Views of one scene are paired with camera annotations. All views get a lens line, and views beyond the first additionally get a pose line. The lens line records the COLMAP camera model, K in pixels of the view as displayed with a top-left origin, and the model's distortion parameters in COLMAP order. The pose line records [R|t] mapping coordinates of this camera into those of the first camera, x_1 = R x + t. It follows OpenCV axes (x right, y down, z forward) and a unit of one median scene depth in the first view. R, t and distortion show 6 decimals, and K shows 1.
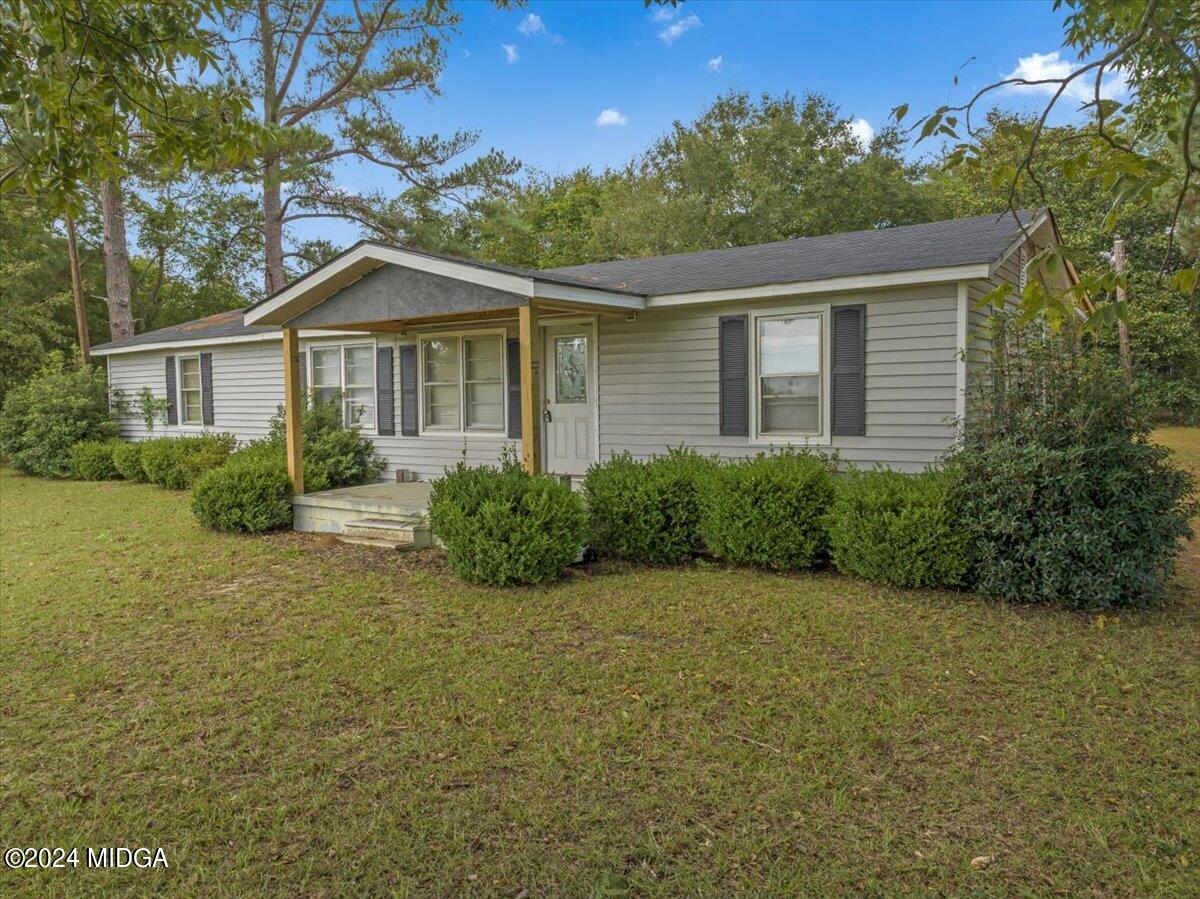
lens RADIAL K [[845.4, 0, 606.5], [0, 845.4, 447.4], [0, 0, 1]] dist [-0.048088, 0.030440]
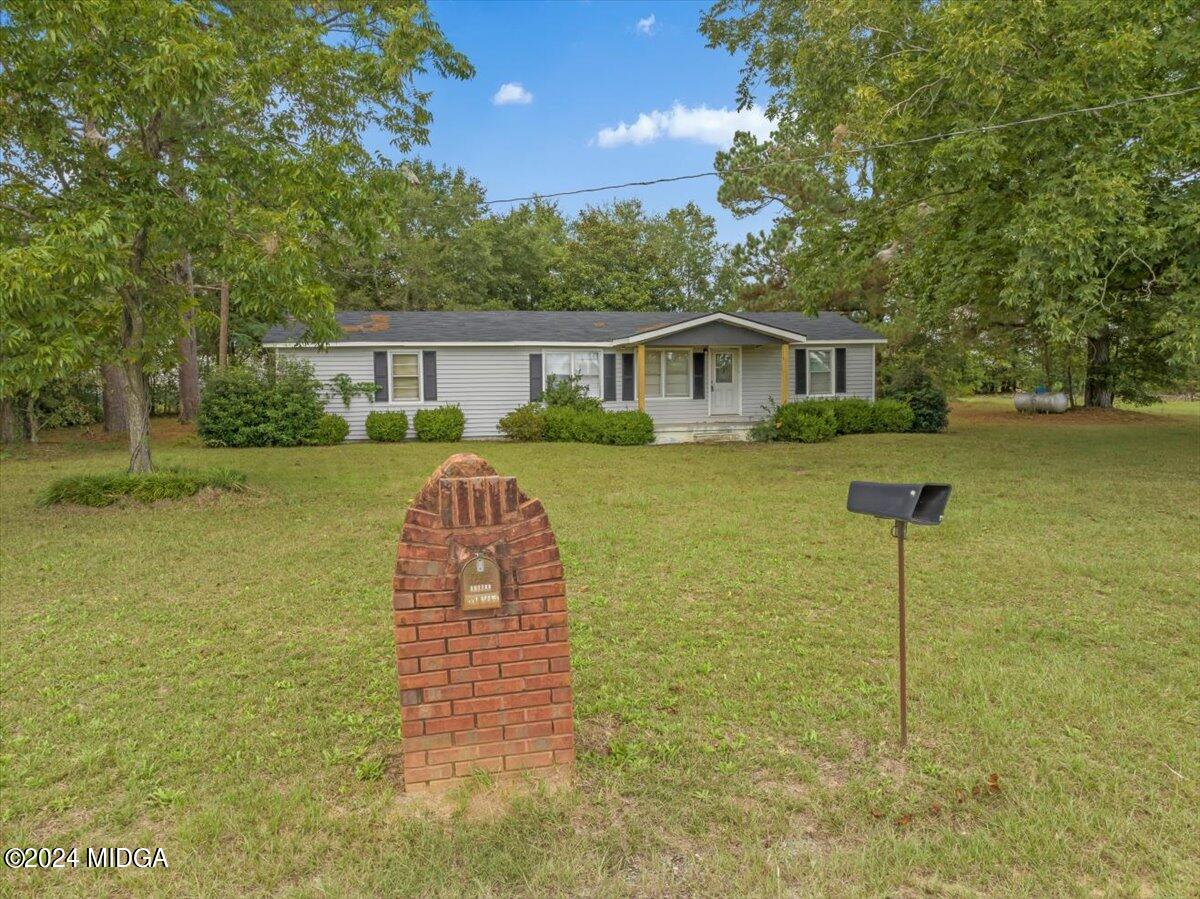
lens RADIAL K [[845.4, 0, 597.7], [0, 845.4, 460.1], [0, 0, 1]] dist [-0.048088, 0.030440]
pose [[0.680832, -0.061876, 0.729821, -1.612187], [0.052517, 0.997985, 0.035620, 0.047756], [-0.730554, 0.014077, 0.682710, -0.256937]]
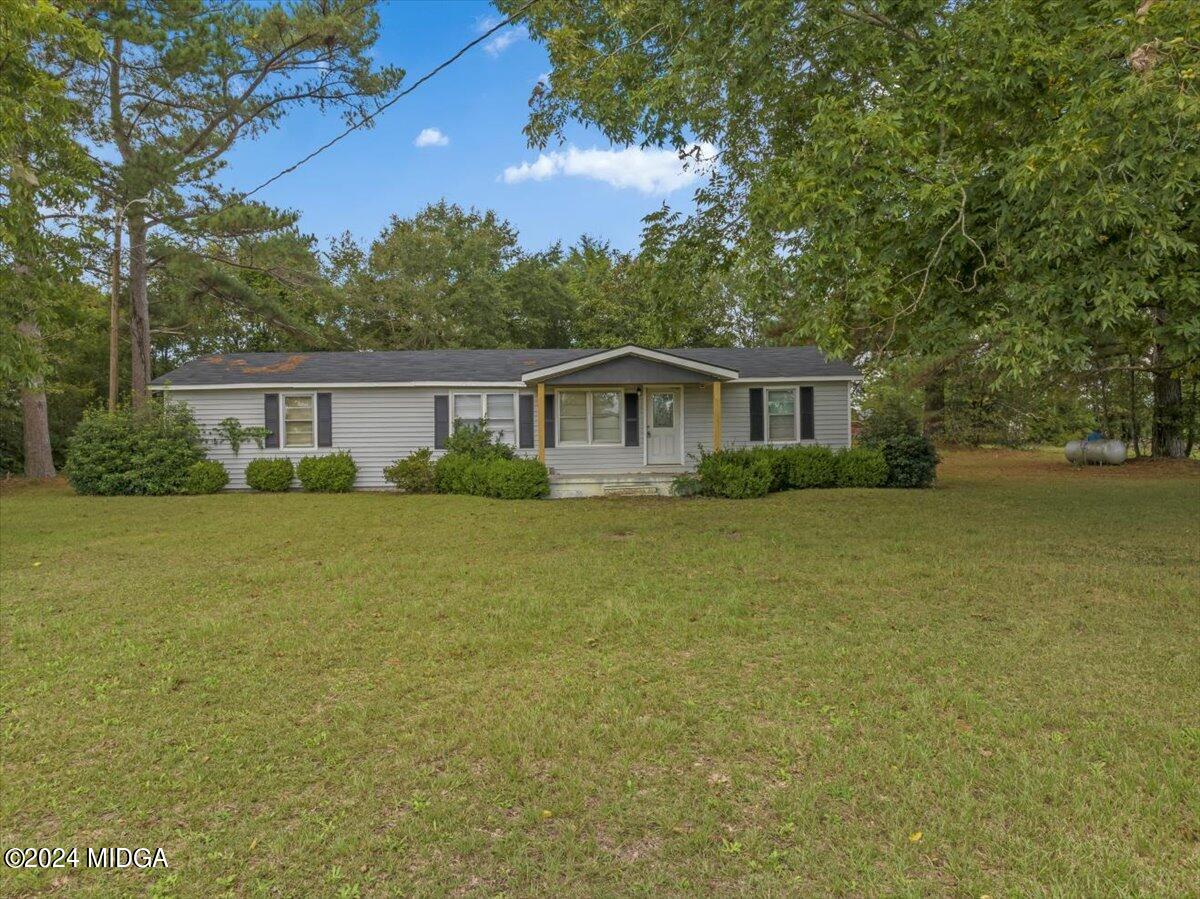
lens RADIAL K [[845.4, 0, 602.0], [0, 845.4, 454.1], [0, 0, 1]] dist [-0.048088, 0.030440]
pose [[0.790857, -0.010788, 0.611906, -1.124872], [0.042571, 0.998392, -0.037419, 0.064349], [-0.610519, 0.055643, 0.790045, -0.391248]]
